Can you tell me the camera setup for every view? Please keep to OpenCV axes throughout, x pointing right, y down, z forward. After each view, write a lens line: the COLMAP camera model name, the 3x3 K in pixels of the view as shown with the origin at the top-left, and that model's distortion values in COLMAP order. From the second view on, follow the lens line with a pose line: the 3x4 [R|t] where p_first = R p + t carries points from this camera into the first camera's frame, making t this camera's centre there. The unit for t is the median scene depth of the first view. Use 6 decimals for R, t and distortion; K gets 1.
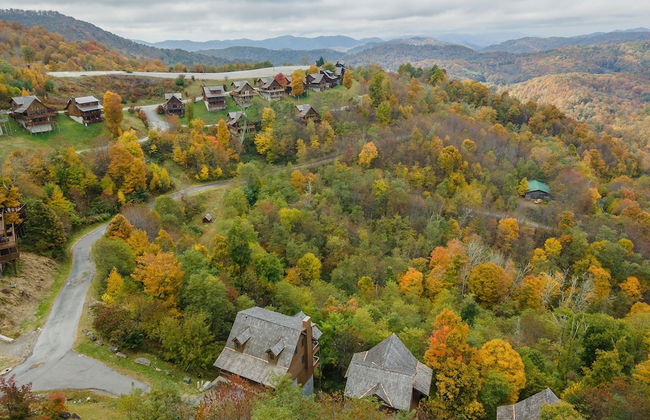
lens RADIAL K [[466.5, 0, 322.4], [0, 466.5, 211.9], [0, 0, 1]] dist [0.039677, 0.007675]
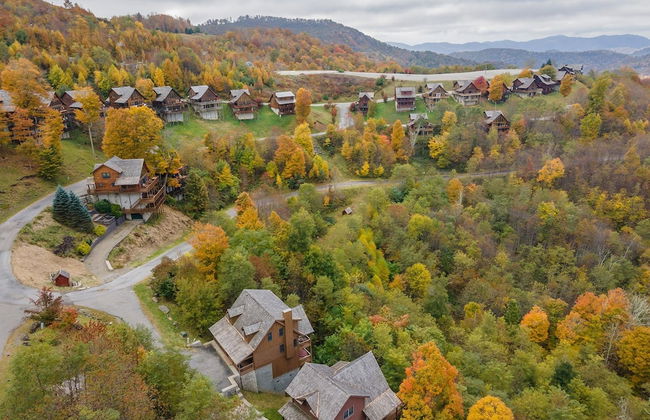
lens RADIAL K [[466.5, 0, 321.4], [0, 466.5, 211.3], [0, 0, 1]] dist [0.039677, 0.007675]
pose [[0.874885, 0.166186, -0.454927, 0.128082], [-0.168667, 0.985035, 0.035466, -0.010053], [0.454013, 0.045703, 0.889822, 0.029866]]
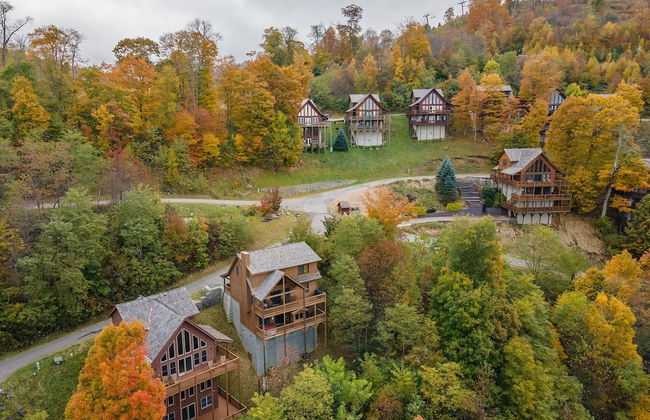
lens RADIAL K [[466.5, 0, 322.6], [0, 466.5, 212.0], [0, 0, 1]] dist [0.039677, 0.007675]
pose [[-0.470537, 0.199608, -0.859507, 0.184969], [-0.296616, 0.881612, 0.367124, -0.062844], [0.831032, 0.427689, -0.355624, 0.392769]]
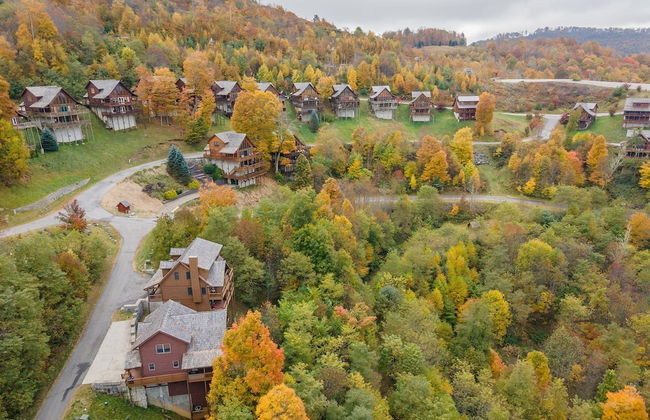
lens RADIAL K [[466.5, 0, 322.4], [0, 466.5, 211.1], [0, 0, 1]] dist [0.039677, 0.007675]
pose [[0.463294, 0.278359, -0.841353, 0.284047], [-0.309940, 0.940327, 0.140435, -0.035949], [0.830239, 0.195706, 0.521923, 0.178773]]
